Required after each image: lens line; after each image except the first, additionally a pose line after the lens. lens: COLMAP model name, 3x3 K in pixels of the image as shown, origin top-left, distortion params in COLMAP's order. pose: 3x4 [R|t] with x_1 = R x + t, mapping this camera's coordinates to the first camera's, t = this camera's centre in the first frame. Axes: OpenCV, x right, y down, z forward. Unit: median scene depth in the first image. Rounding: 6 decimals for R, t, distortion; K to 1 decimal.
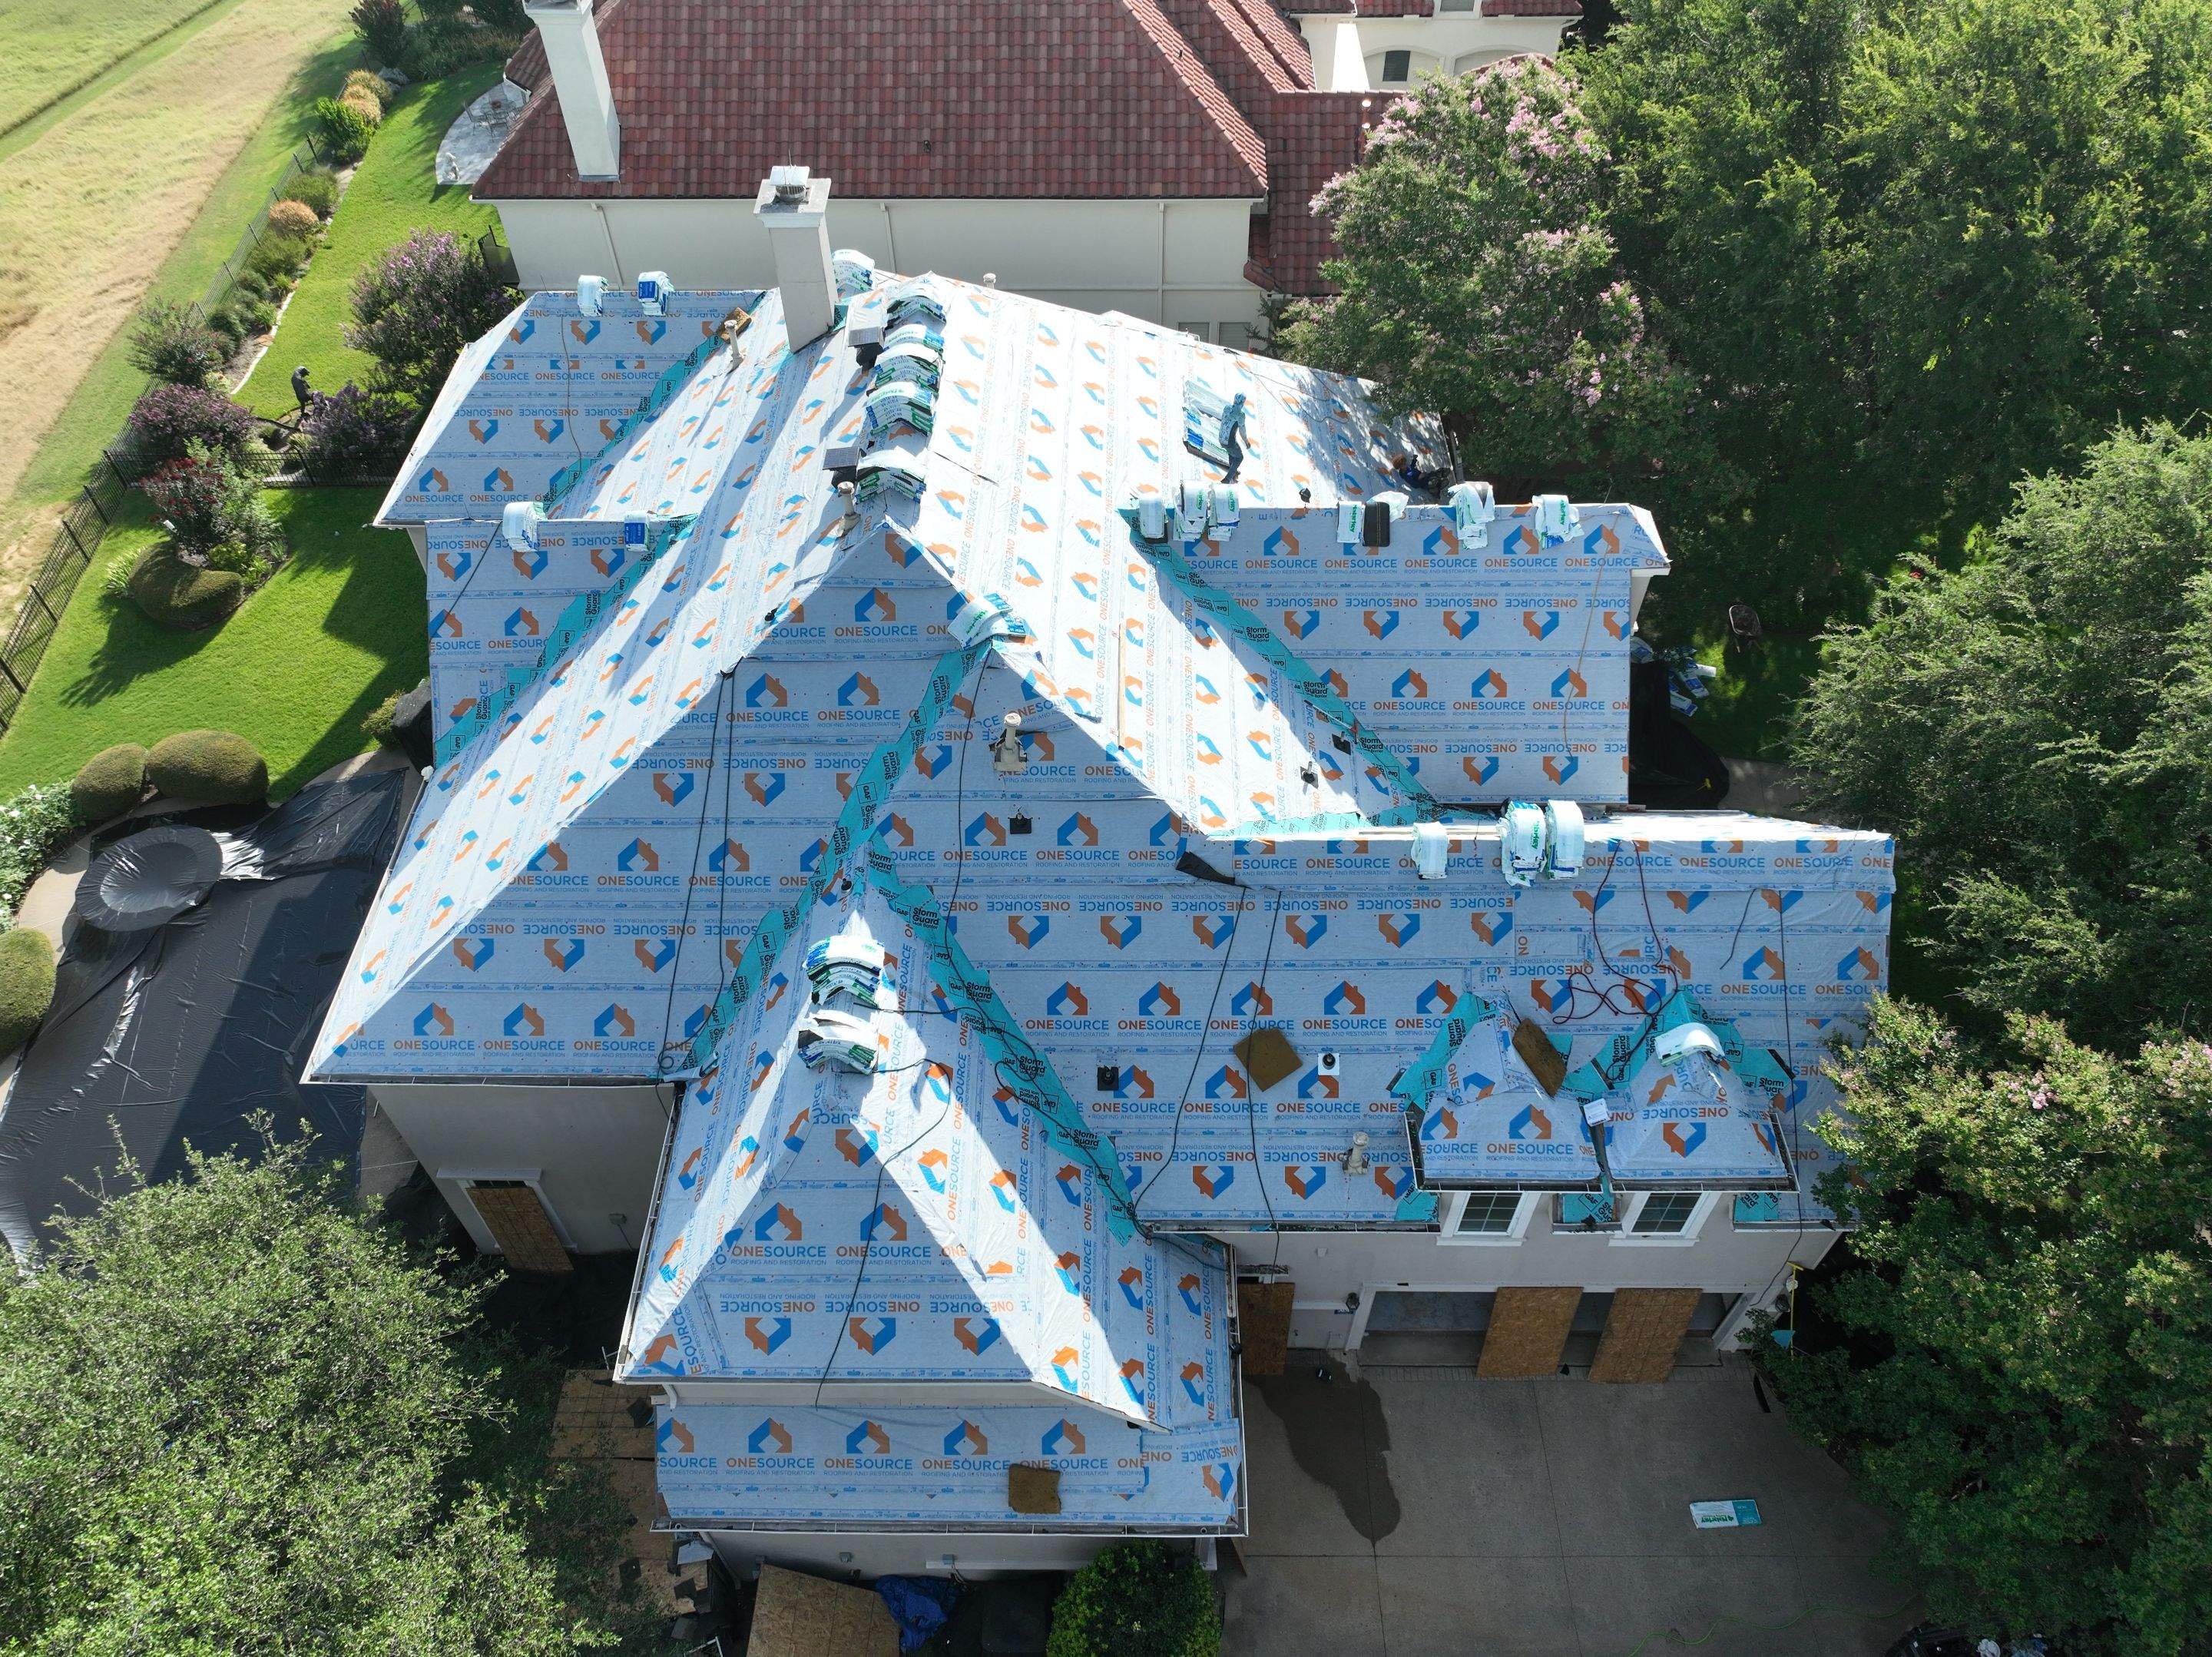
lens RADIAL K [[1552.7, 0, 1104.6], [0, 1552.7, 823.0], [0, 0, 1]] dist [-0.006270, 0.026233]
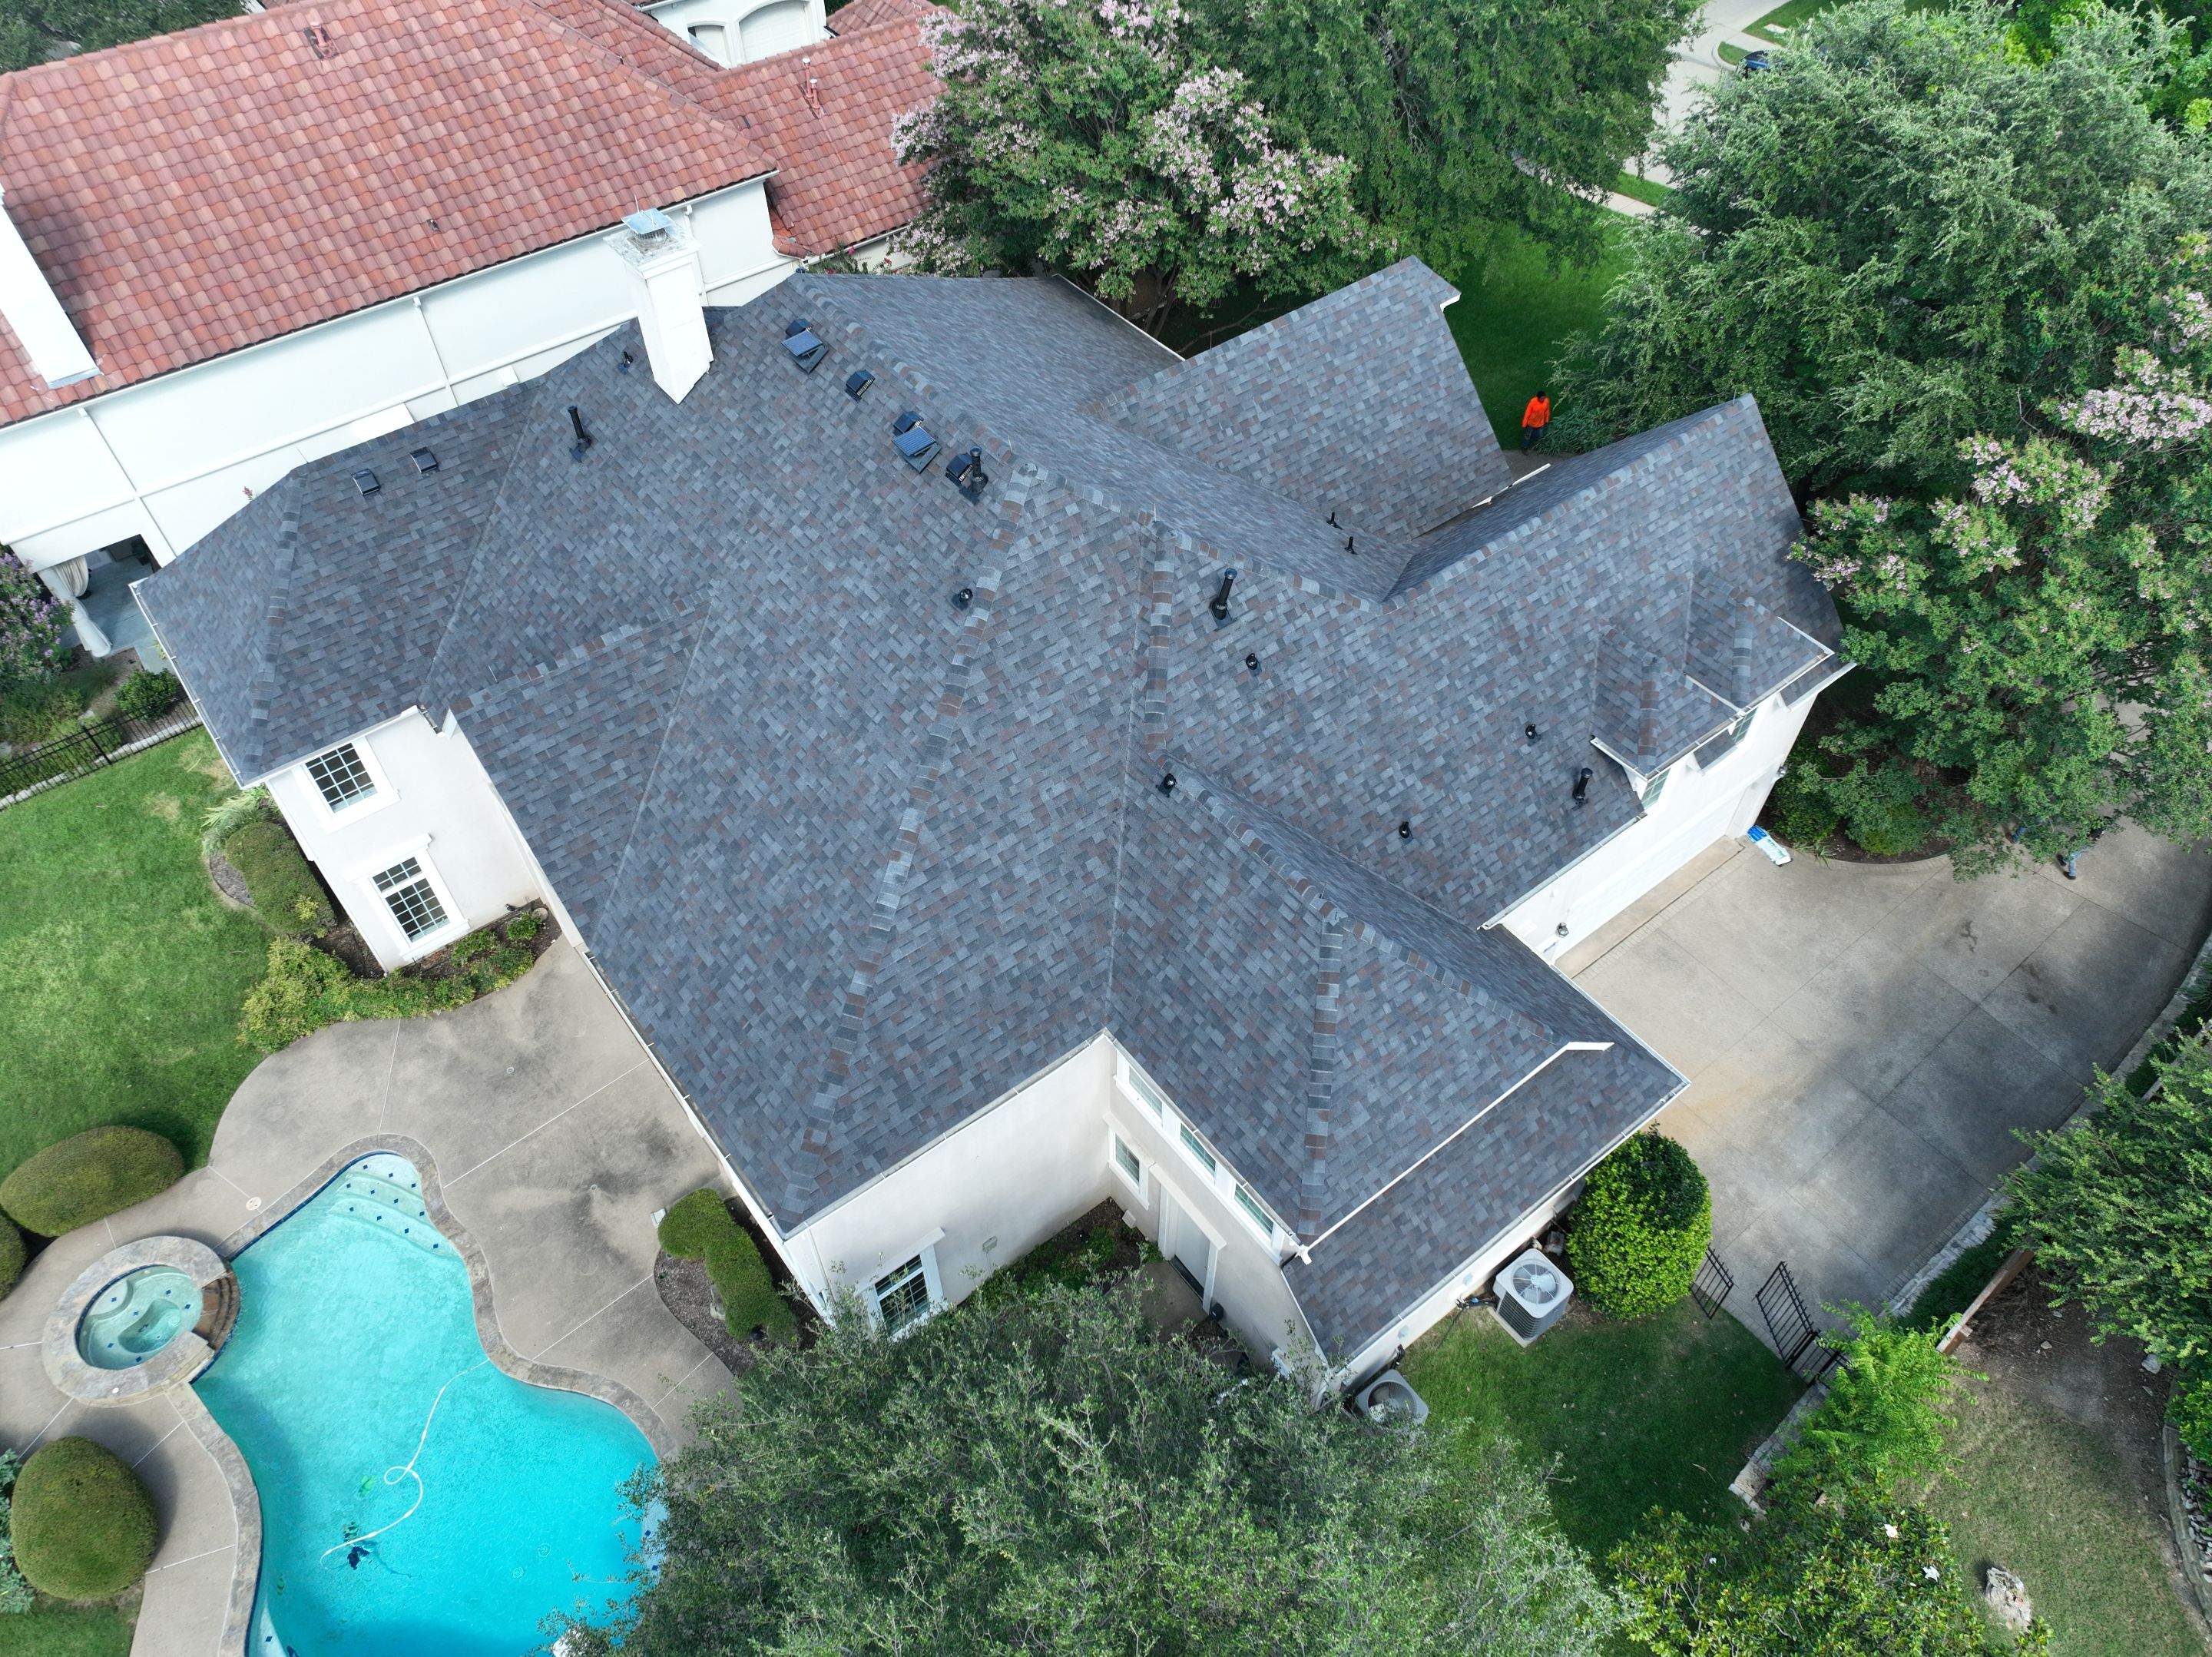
lens RADIAL K [[1552.7, 0, 1104.6], [0, 1552.7, 823.0], [0, 0, 1]] dist [-0.006270, 0.026233]
pose [[0.786426, -0.465027, 0.406551, -0.563550], [0.461088, 0.879927, 0.114570, -0.067552], [-0.411013, 0.097355, 0.906416, 0.040846]]
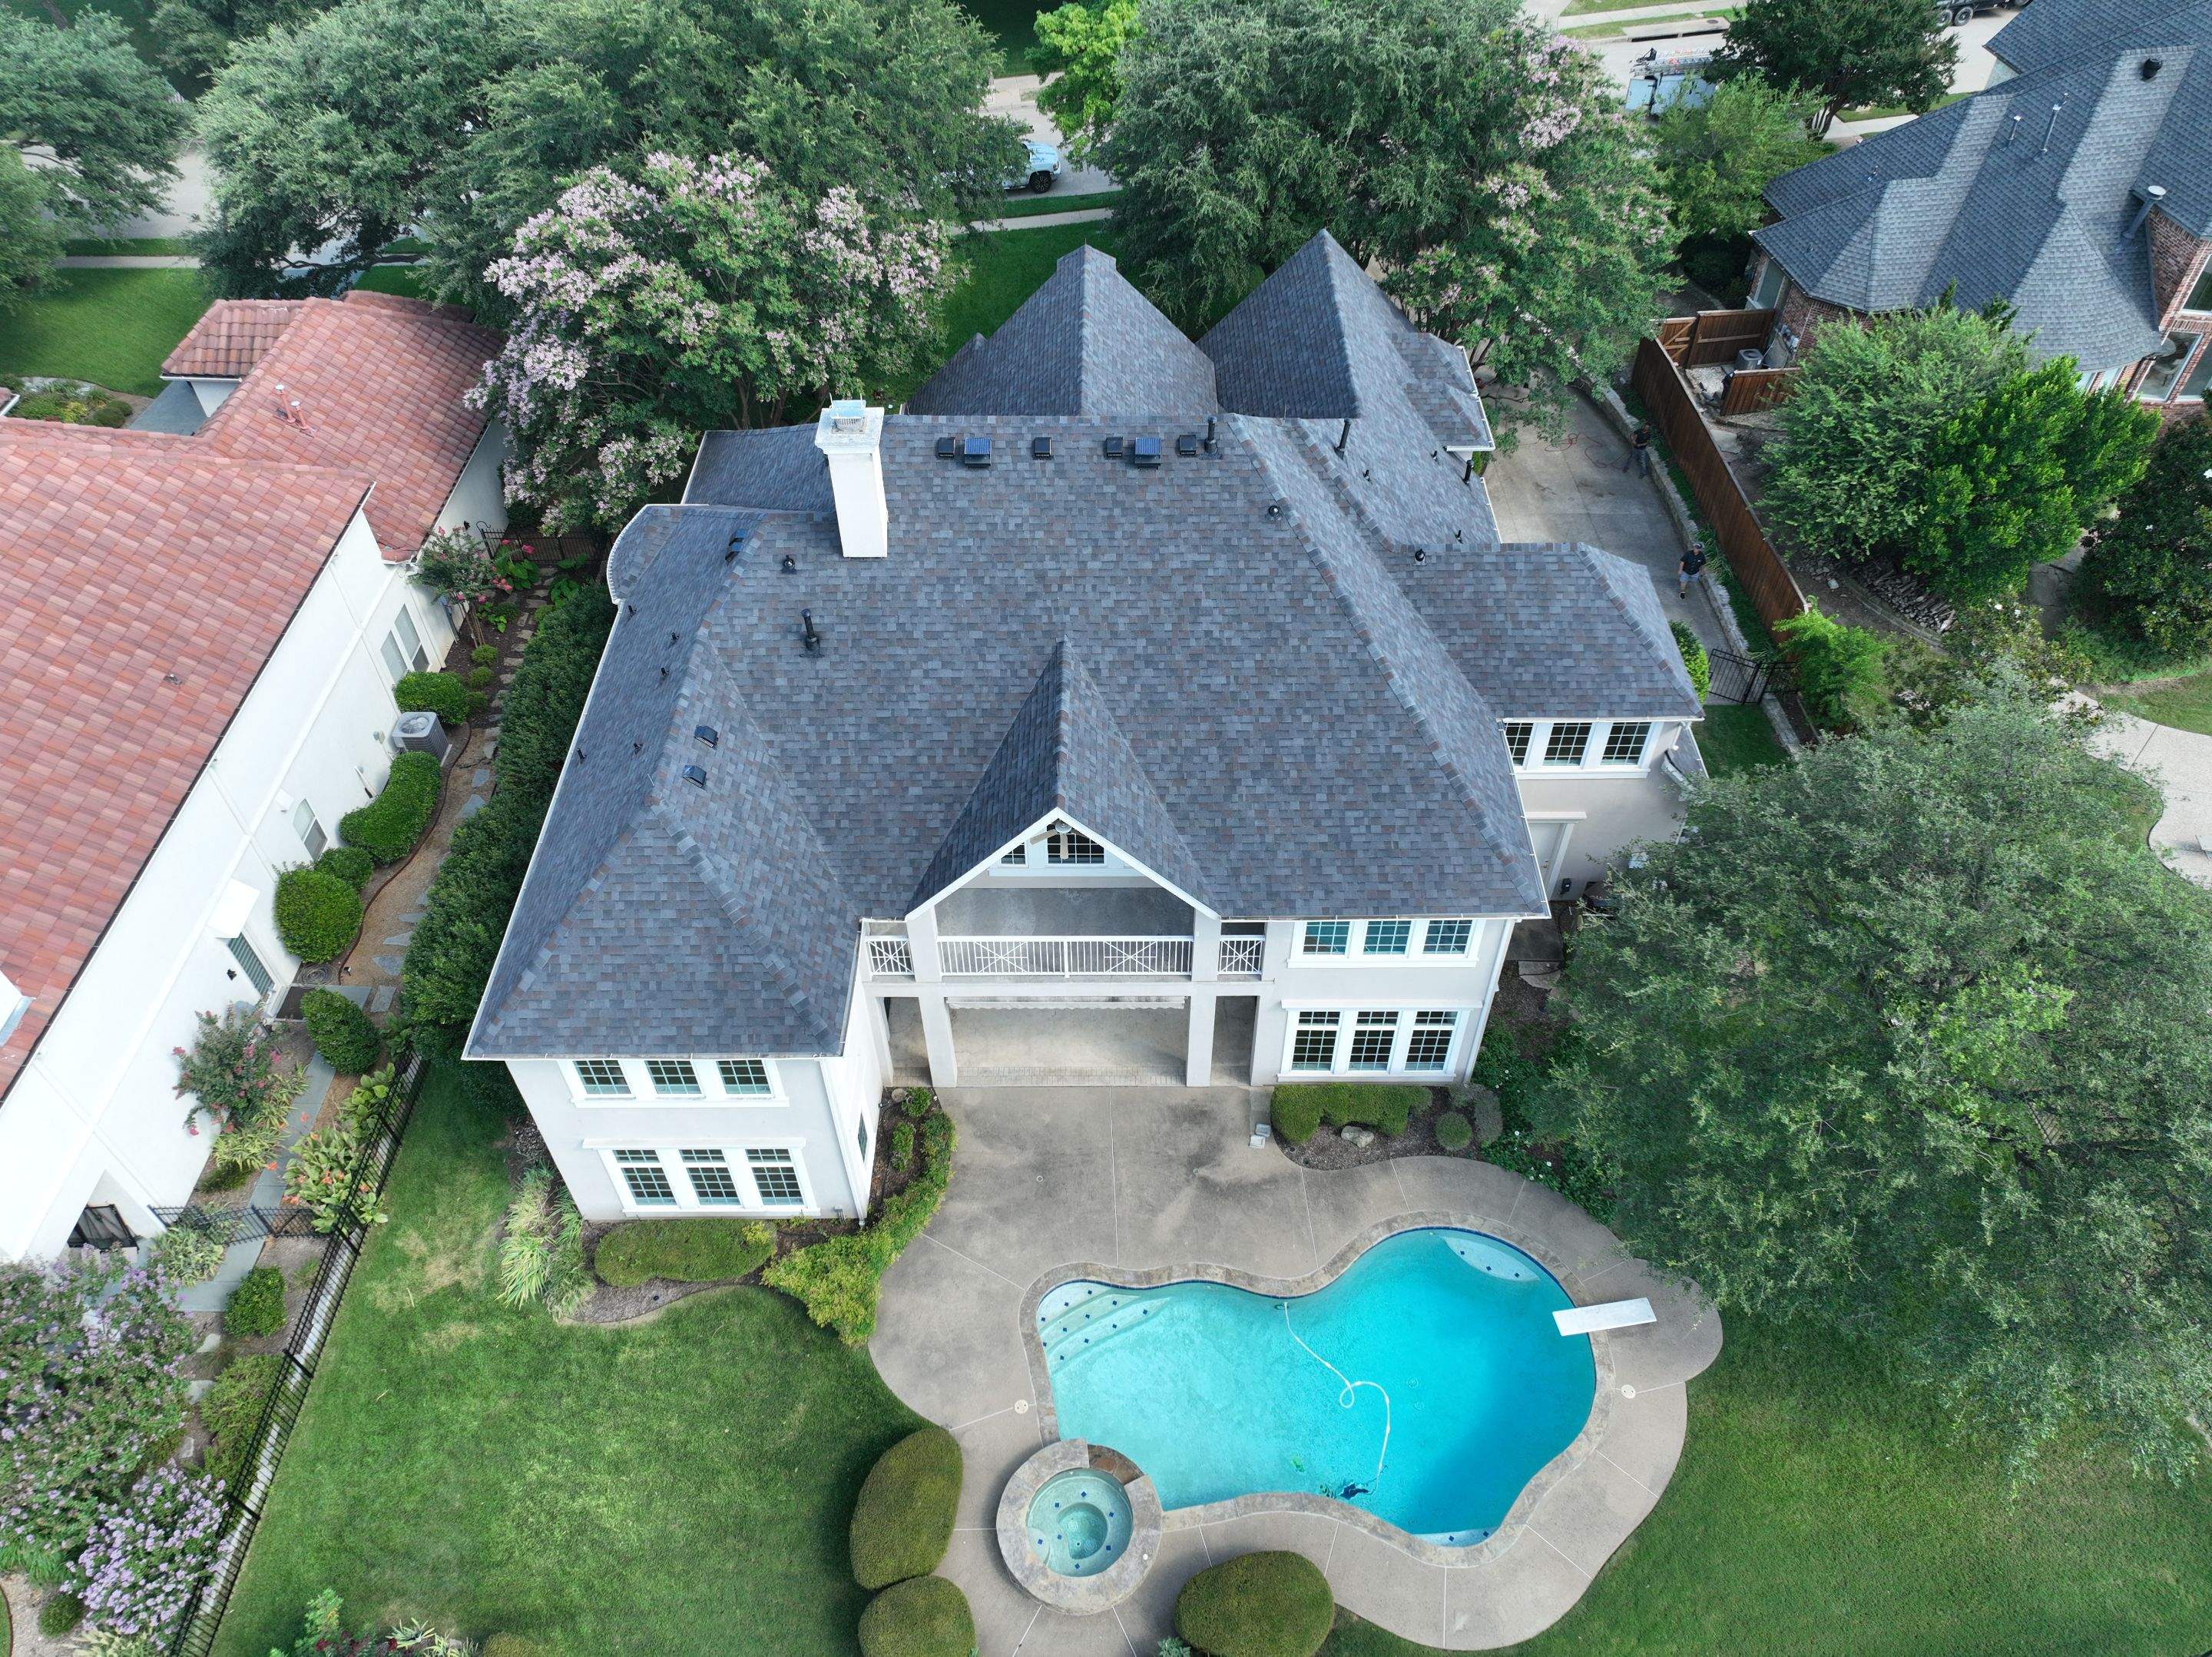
lens RADIAL K [[1552.7, 0, 1104.6], [0, 1552.7, 823.0], [0, 0, 1]] dist [-0.006270, 0.026233]
pose [[-0.007489, -0.714180, 0.699922, -1.228229], [0.752984, 0.456544, 0.473901, -0.688898], [-0.657996, 0.530579, 0.534347, 0.455049]]
